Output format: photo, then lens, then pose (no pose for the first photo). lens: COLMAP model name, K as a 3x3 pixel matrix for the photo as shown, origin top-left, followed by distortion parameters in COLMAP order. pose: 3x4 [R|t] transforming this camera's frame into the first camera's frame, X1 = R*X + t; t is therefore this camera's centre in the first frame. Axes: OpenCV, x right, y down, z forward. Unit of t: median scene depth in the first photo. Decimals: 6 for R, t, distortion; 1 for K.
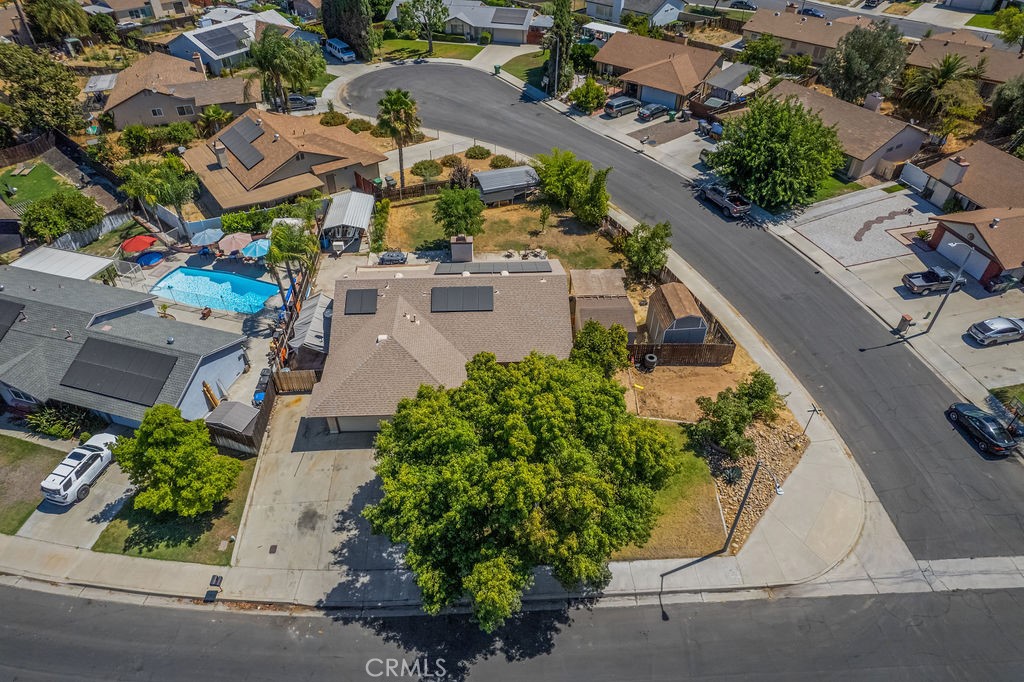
lens RADIAL K [[656.9, 0, 512.0], [0, 656.9, 341.0], [0, 0, 1]] dist [-0.064590, 0.044204]
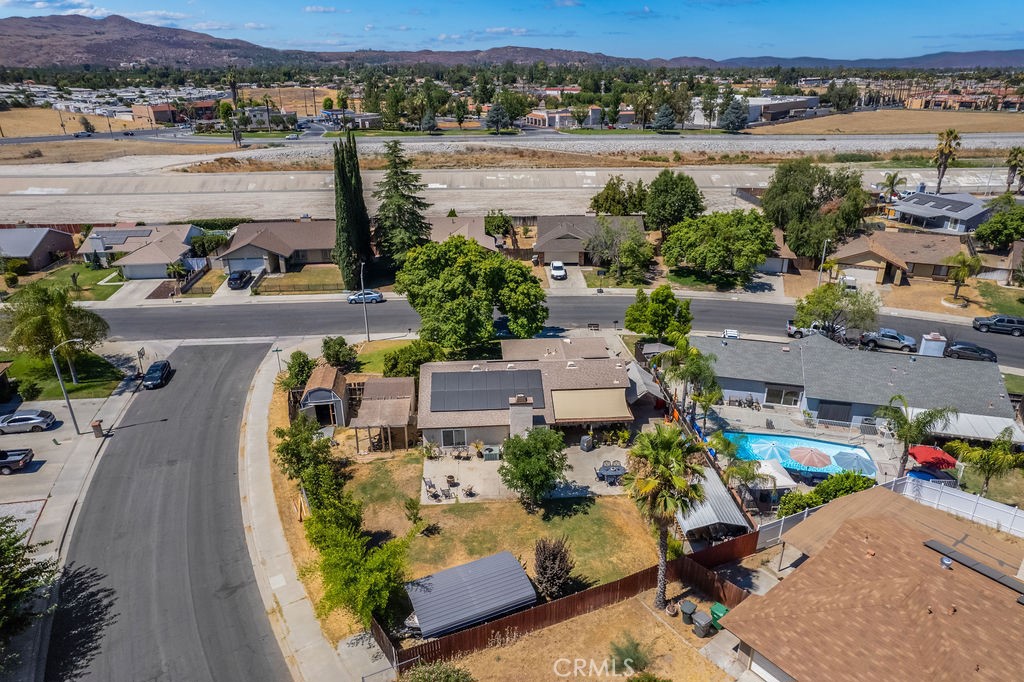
lens RADIAL K [[656.9, 0, 512.0], [0, 656.9, 341.0], [0, 0, 1]] dist [-0.064590, 0.044204]
pose [[-0.999767, 0.013116, -0.017155, -0.067405], [-0.009287, 0.456013, 0.889924, -1.435045], [0.019495, 0.889876, -0.455785, 1.893540]]
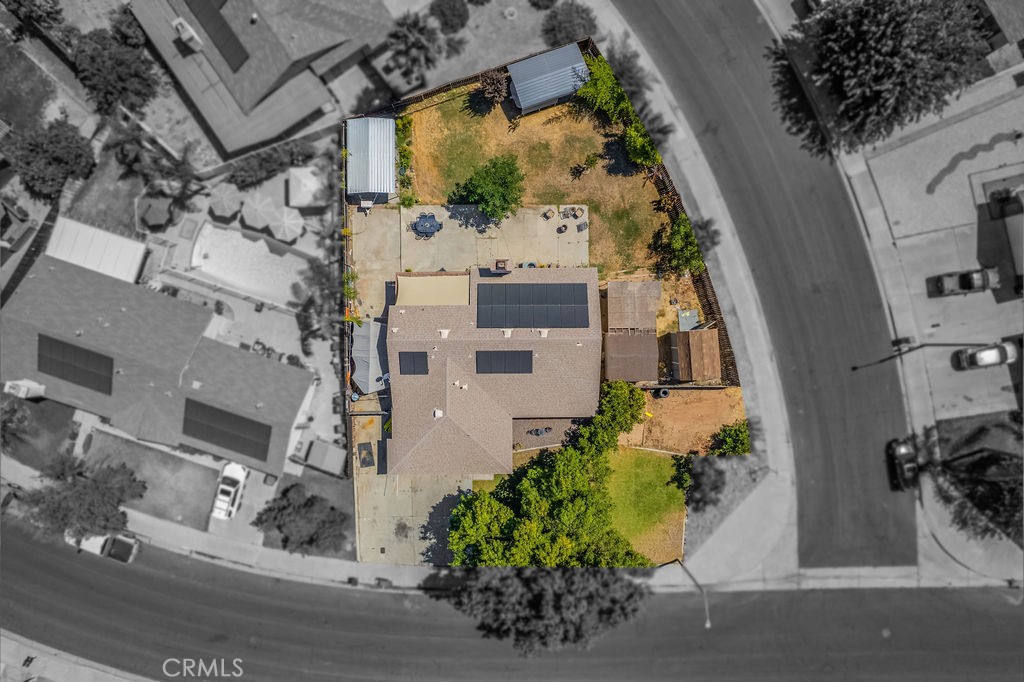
lens RADIAL K [[645.5, 0, 502.7], [0, 645.5, 342.5], [0, 0, 1]] dist [-0.057546, 0.001608]
pose [[0.999475, 0.031886, -0.005761, -0.092146], [-0.016133, 0.643887, 0.764950, -1.148619], [0.028101, -0.764455, 0.644064, 0.410128]]
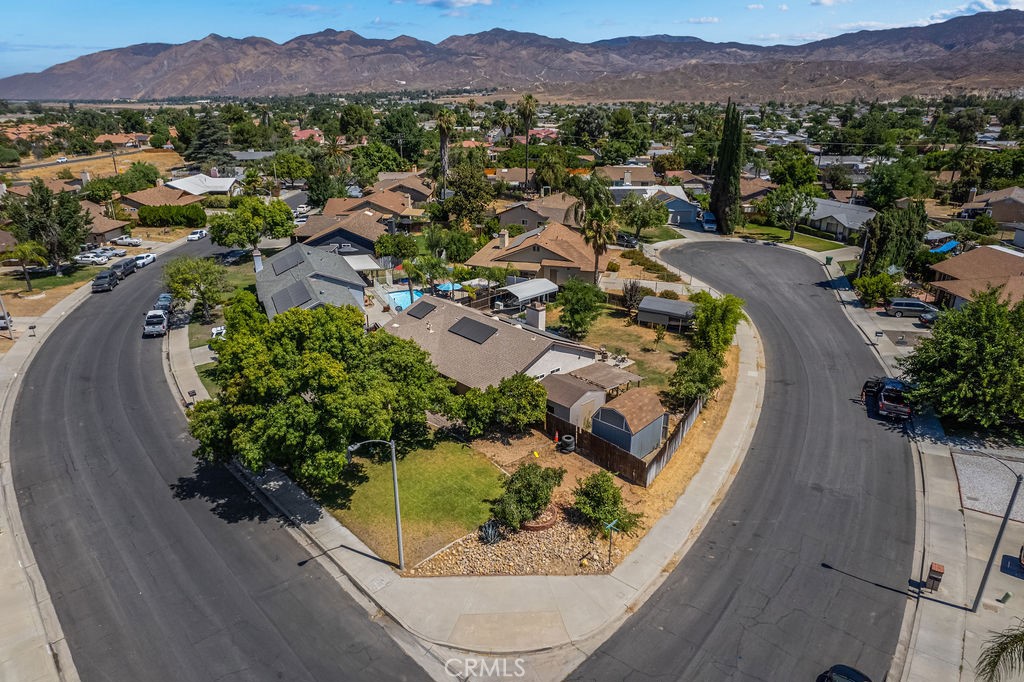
lens RADIAL K [[656.9, 0, 512.0], [0, 656.9, 341.0], [0, 0, 1]] dist [-0.064590, 0.044204]
pose [[0.652172, 0.273815, -0.706893, 1.004770], [-0.489960, 0.863798, -0.117440, 0.070221], [0.578456, 0.422940, 0.697503, 0.295636]]
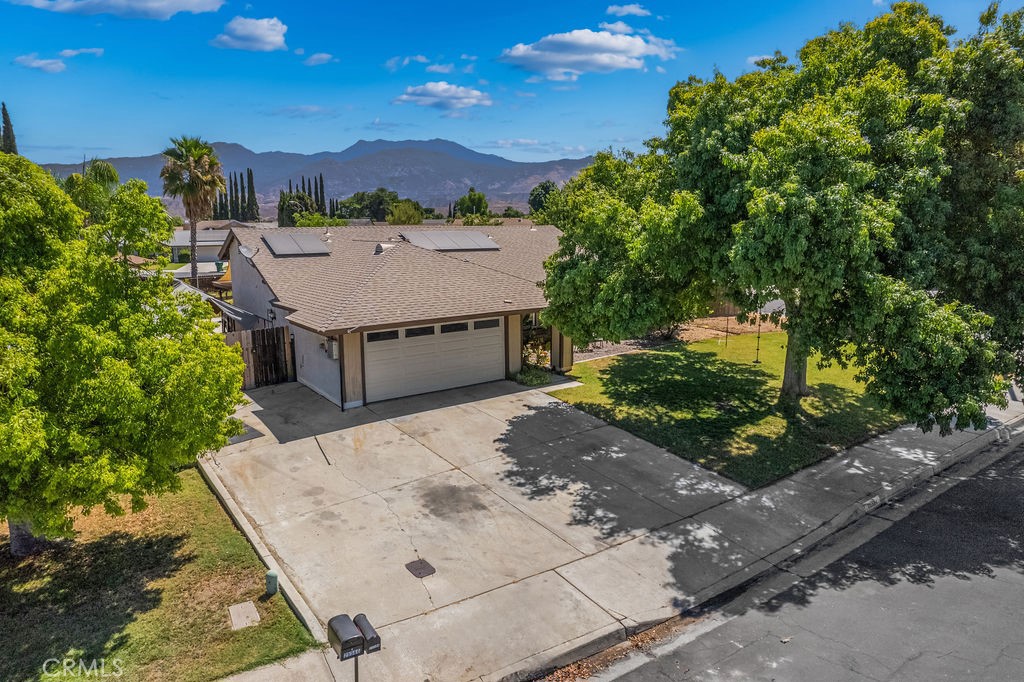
lens RADIAL K [[656.9, 0, 512.0], [0, 656.9, 341.0], [0, 0, 1]] dist [-0.064590, 0.044204]
pose [[0.826576, -0.096664, 0.554462, -0.492256], [0.360751, 0.847158, -0.390106, 0.364984], [-0.432008, 0.522475, 0.735112, 0.694097]]
